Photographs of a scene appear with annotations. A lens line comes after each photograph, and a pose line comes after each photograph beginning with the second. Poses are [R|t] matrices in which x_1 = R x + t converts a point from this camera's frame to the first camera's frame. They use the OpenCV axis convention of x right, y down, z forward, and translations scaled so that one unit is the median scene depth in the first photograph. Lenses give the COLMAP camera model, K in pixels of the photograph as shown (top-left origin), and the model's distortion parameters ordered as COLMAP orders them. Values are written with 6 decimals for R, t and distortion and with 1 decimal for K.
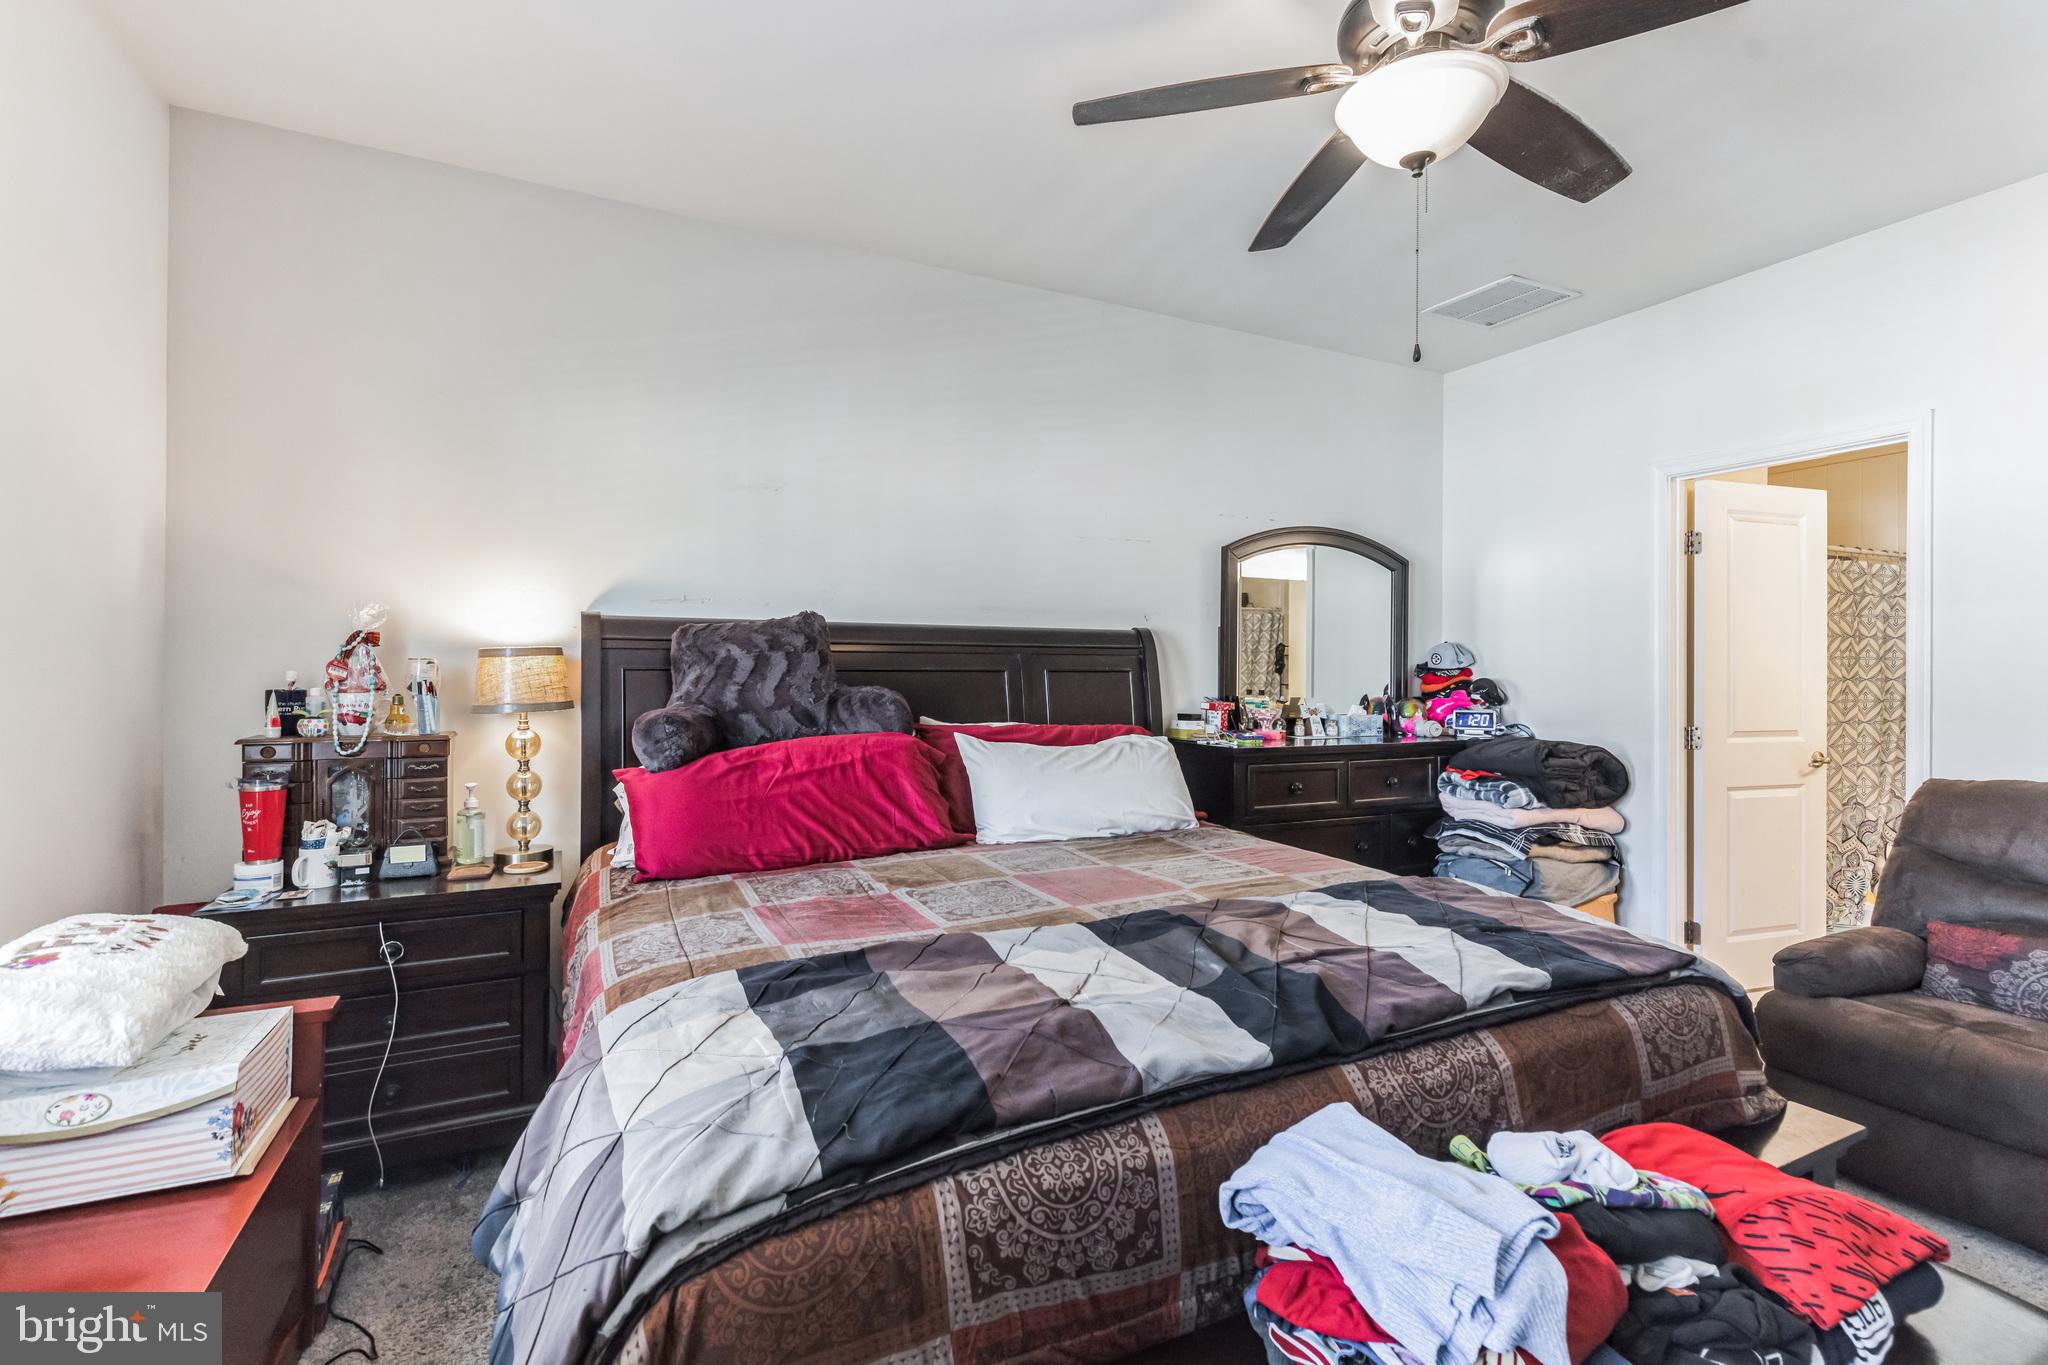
lens RADIAL K [[946.6, 0, 1029.5], [0, 946.6, 675.8], [0, 0, 1]] dist [0.004477, 0.000114]
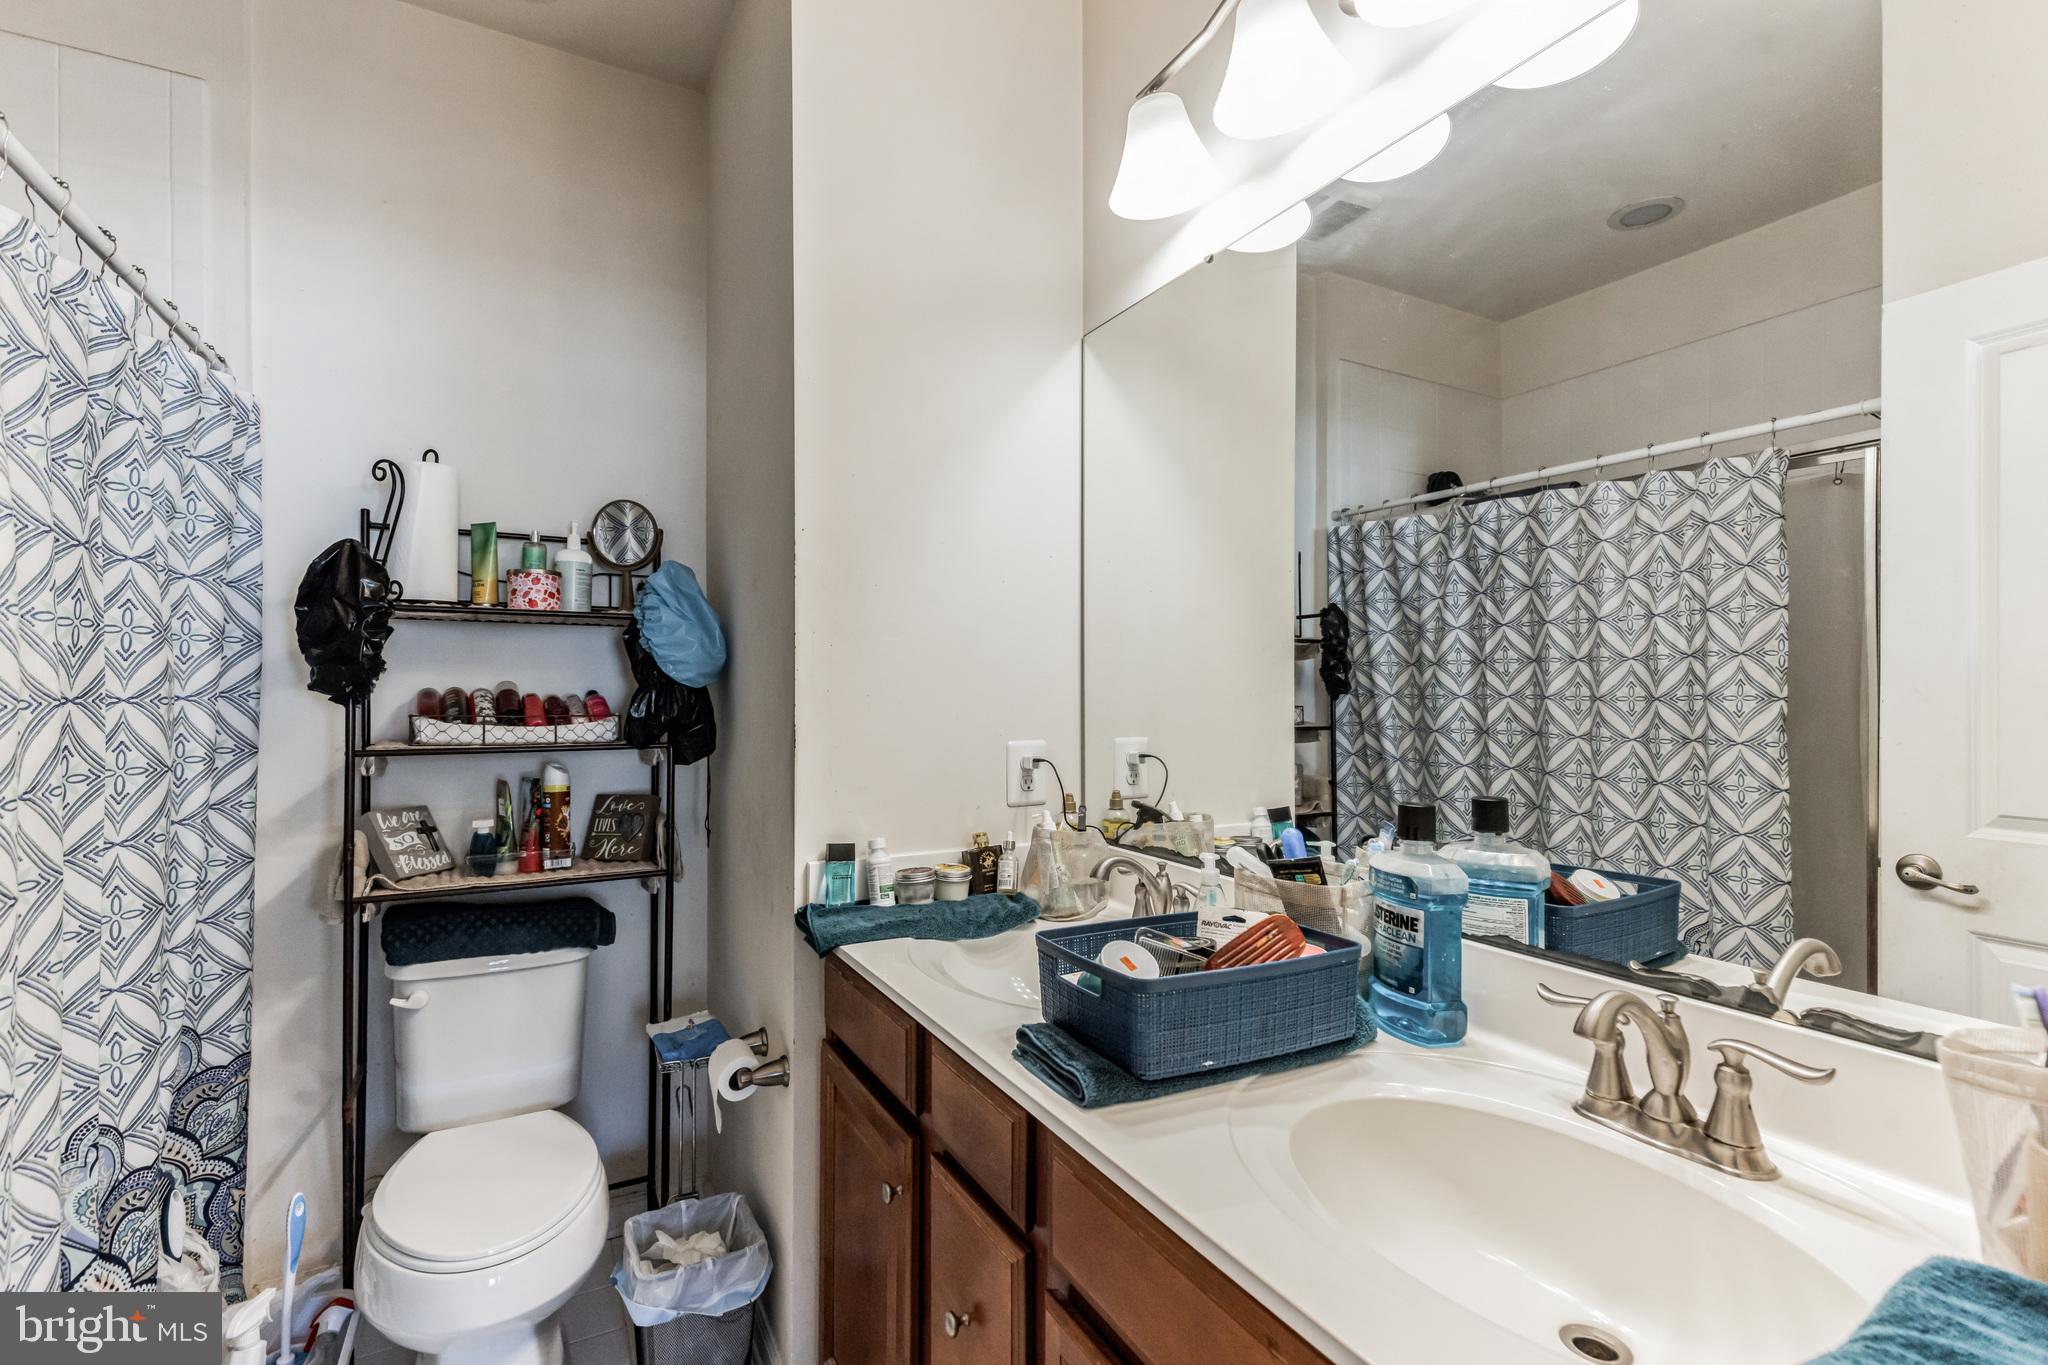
lens RADIAL K [[946.6, 0, 1022.7], [0, 946.6, 687.1], [0, 0, 1]] dist [0.004477, 0.000114]
pose [[-0.027373, 0.007618, 0.999596, 0.577189], [0.003590, 0.999965, -0.007523, 0.003058], [-0.999619, 0.003382, -0.027400, 0.728001]]
